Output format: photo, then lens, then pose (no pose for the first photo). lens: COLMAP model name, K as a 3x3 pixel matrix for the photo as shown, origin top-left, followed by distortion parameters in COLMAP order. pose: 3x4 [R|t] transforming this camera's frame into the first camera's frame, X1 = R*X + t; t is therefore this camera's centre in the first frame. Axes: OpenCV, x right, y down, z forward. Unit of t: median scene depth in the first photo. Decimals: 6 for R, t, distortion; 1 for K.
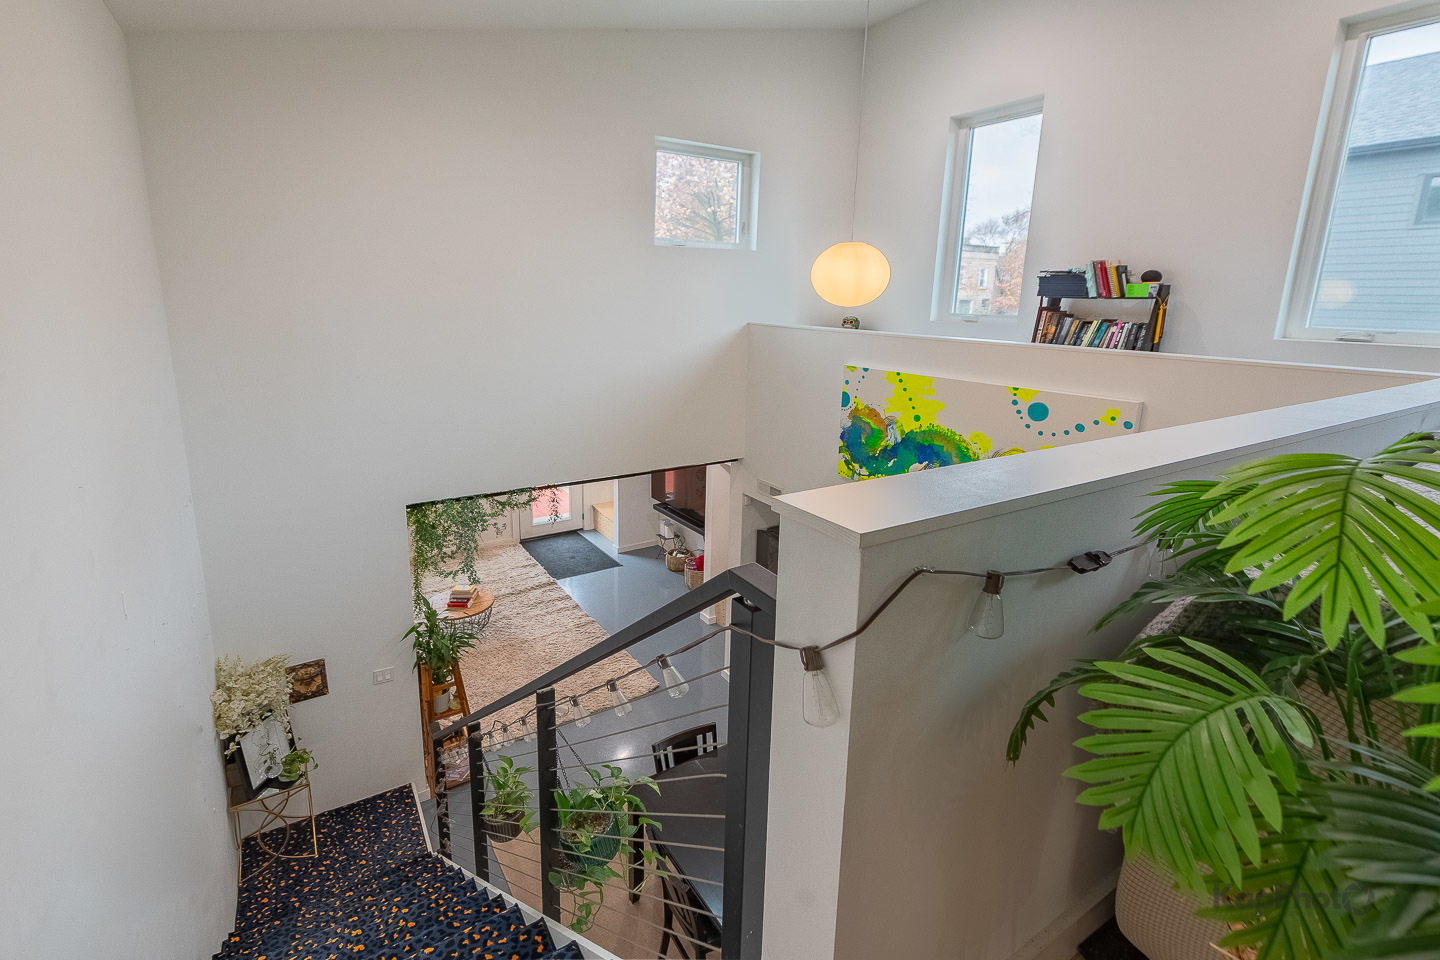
lens RADIAL K [[657.1, 0, 719.2], [0, 657.1, 465.7], [0, 0, 1]] dist [-0.004075, -0.000257]
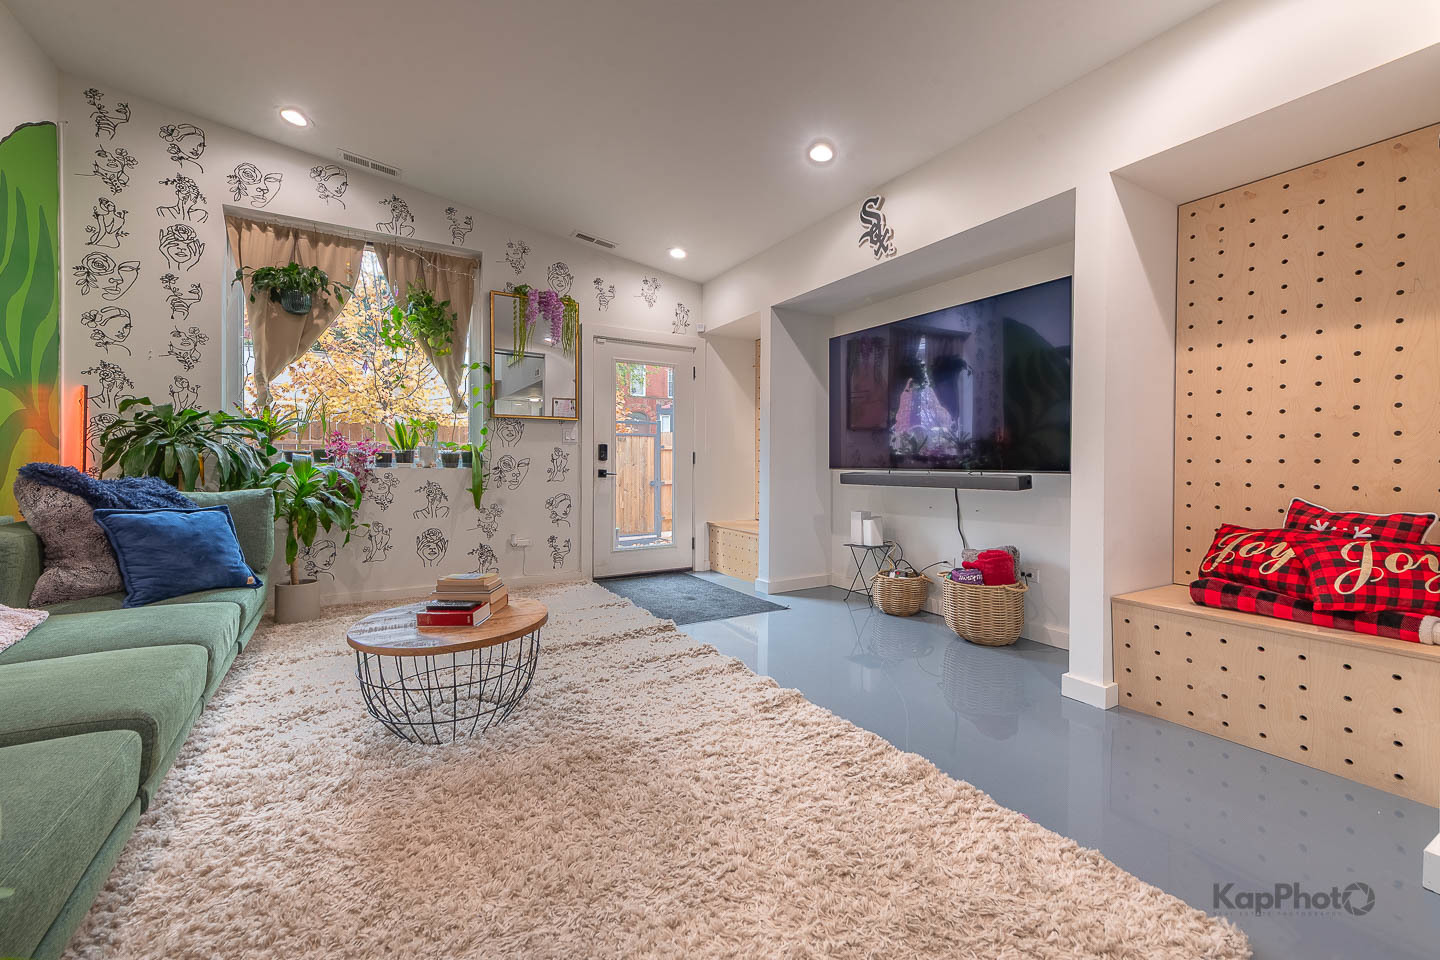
lens RADIAL K [[591.1, 0, 720.4], [0, 591.1, 467.9], [0, 0, 1]] dist [0.018101, -0.005563]
pose [[0.999052, -0.000187, -0.043539, -0.440276], [-0.009825, 0.973230, -0.229622, 0.367457], [0.042416, 0.229832, 0.972306, 1.248602]]
